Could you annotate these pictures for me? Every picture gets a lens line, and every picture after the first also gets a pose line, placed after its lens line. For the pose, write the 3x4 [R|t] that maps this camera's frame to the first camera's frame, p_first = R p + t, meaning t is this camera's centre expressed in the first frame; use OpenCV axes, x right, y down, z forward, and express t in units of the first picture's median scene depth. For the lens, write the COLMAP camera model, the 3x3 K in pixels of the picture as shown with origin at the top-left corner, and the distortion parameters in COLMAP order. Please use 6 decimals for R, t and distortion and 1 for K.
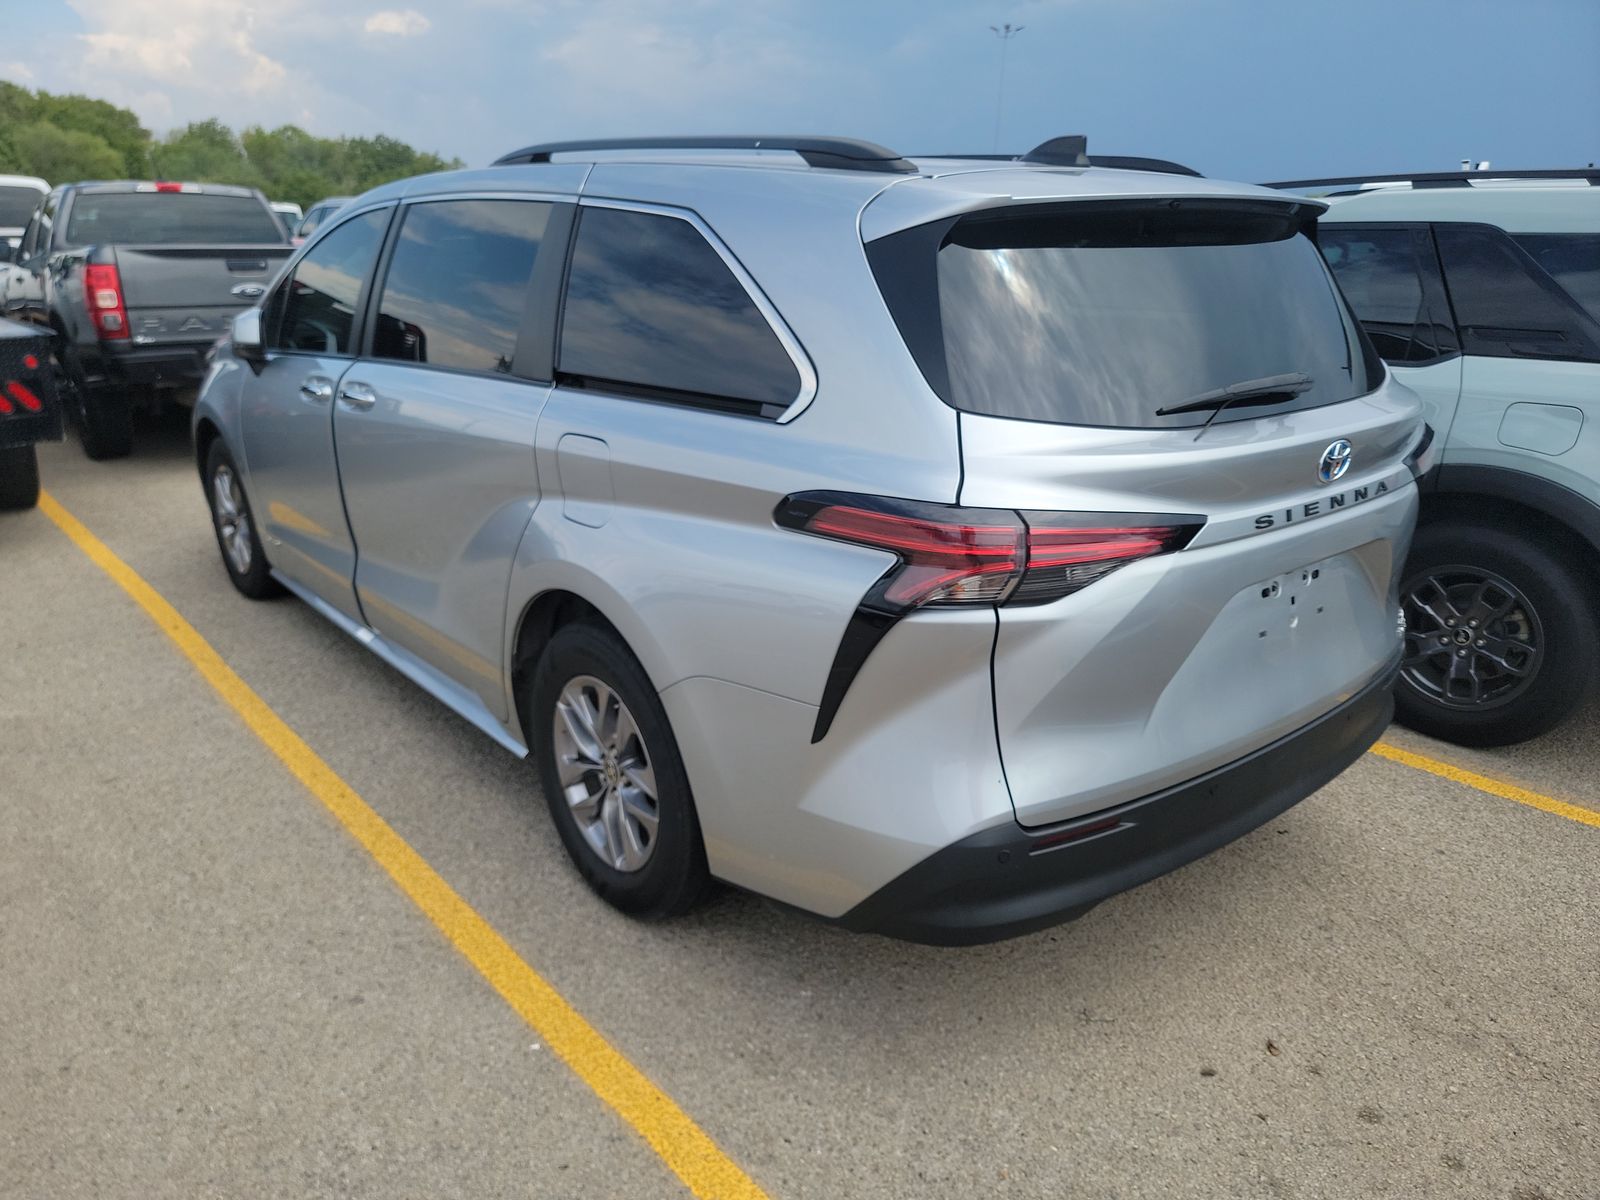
lens RADIAL K [[1131.3, 0, 803.5], [0, 1131.3, 602.6], [0, 0, 1]] dist [0.021413, -0.026602]
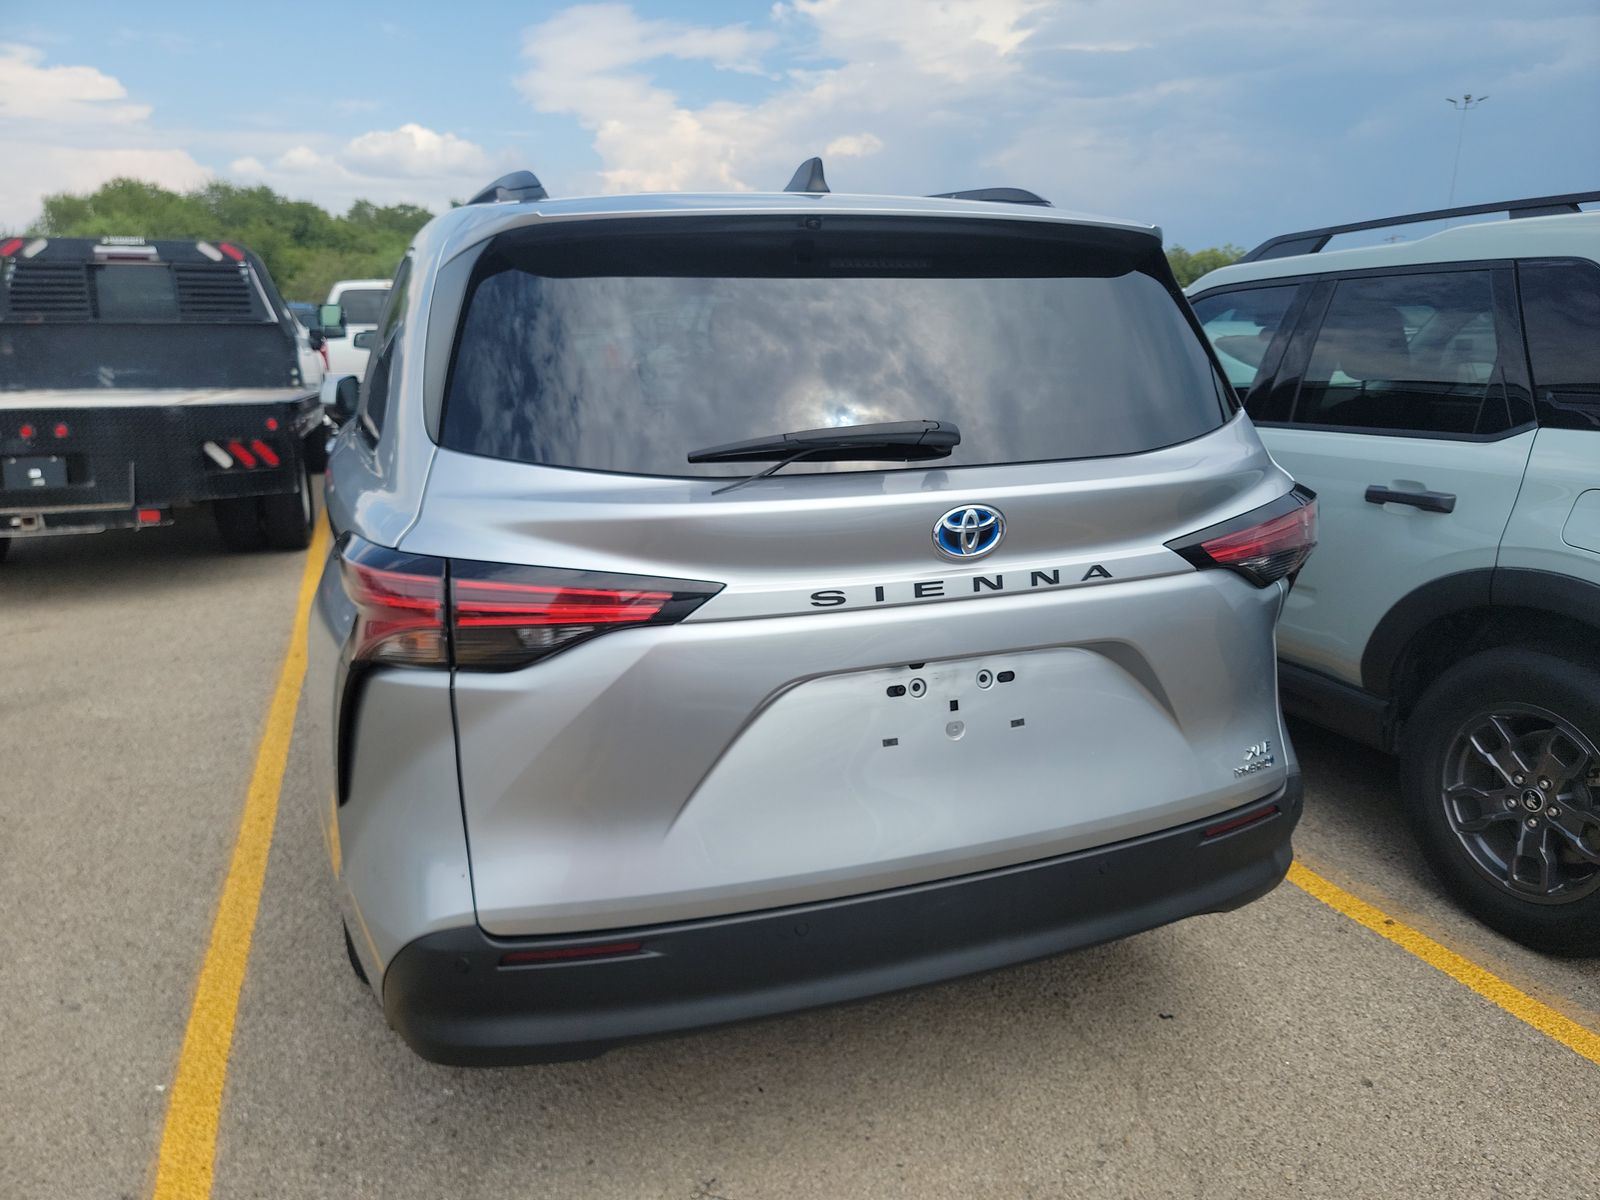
lens RADIAL K [[1131.3, 0, 807.3], [0, 1131.3, 600.4], [0, 0, 1]] dist [0.021413, -0.026602]
pose [[0.942559, 0.064946, -0.327666, 0.386007], [-0.090560, 0.993864, -0.063514, -0.010499], [0.321530, 0.089539, 0.942656, 0.142235]]
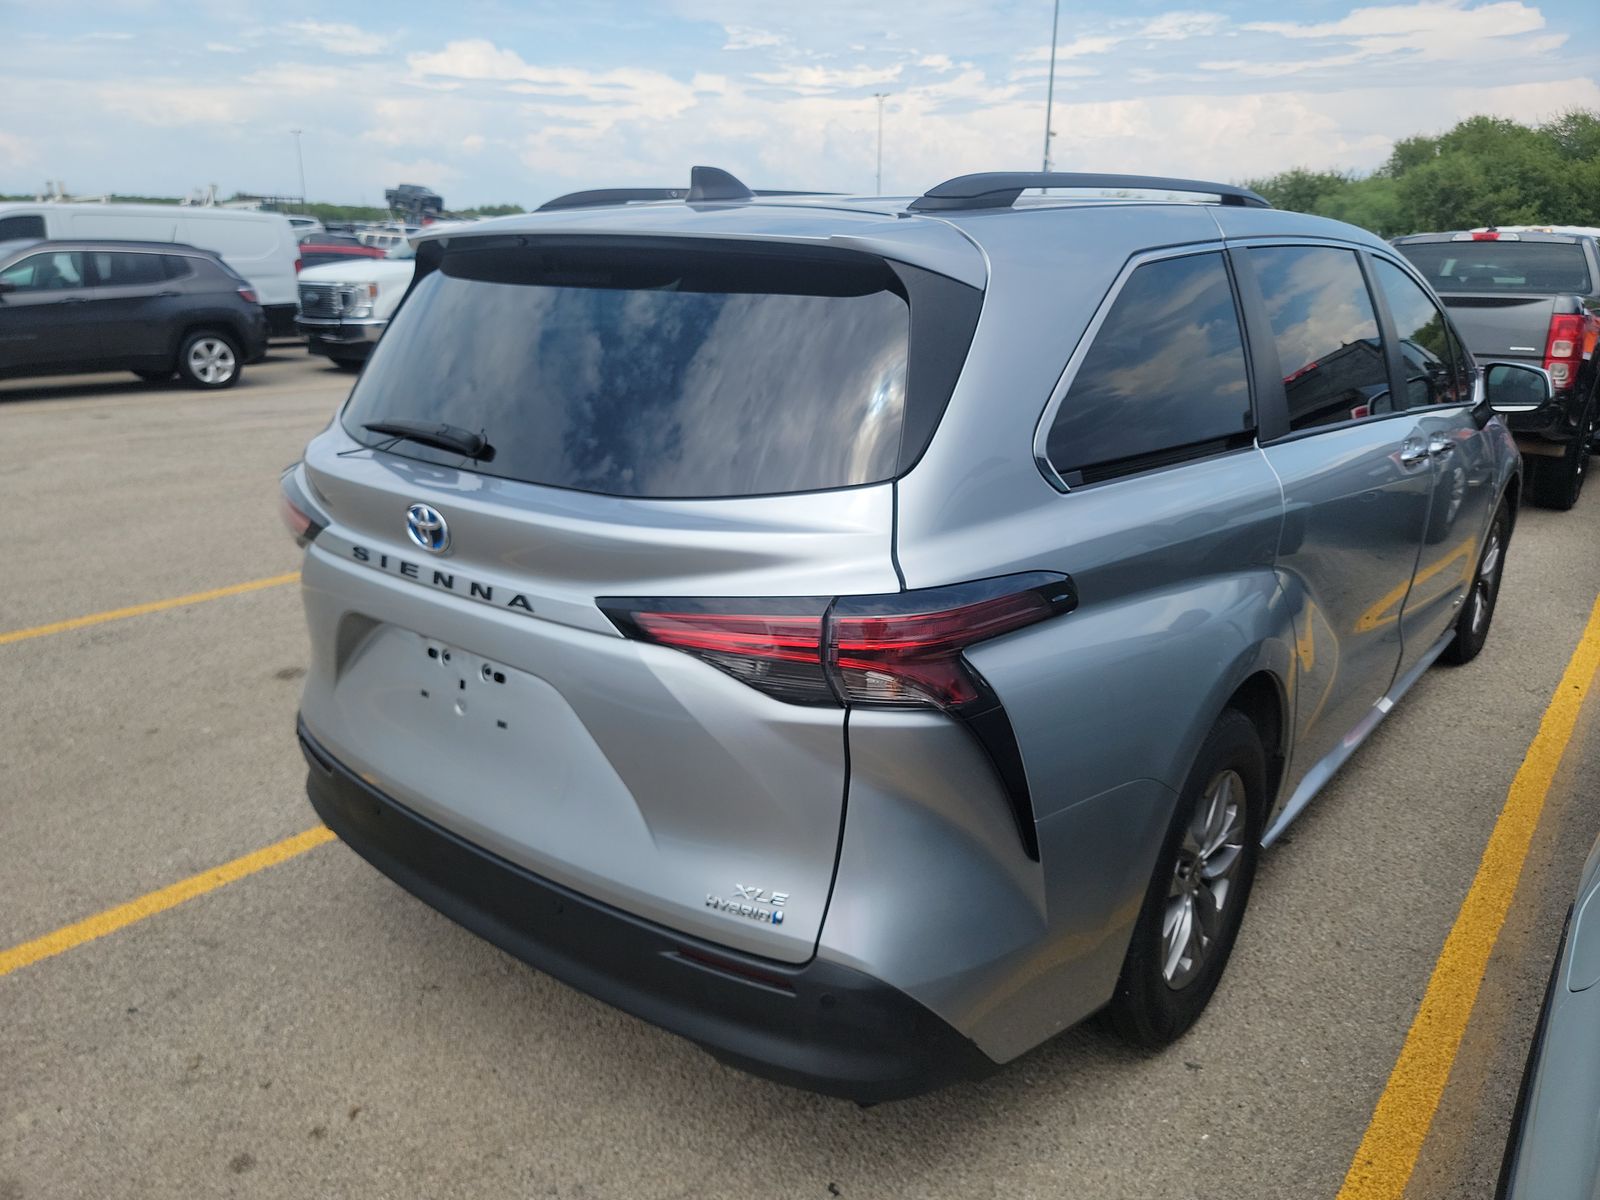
lens RADIAL K [[1131.3, 0, 803.2], [0, 1131.3, 596.0], [0, 0, 1]] dist [0.021413, -0.026602]
pose [[0.194725, 0.273658, -0.941909, 0.840465], [-0.317656, 0.926133, 0.203404, -0.213129], [0.927996, 0.259595, 0.267270, 0.650118]]
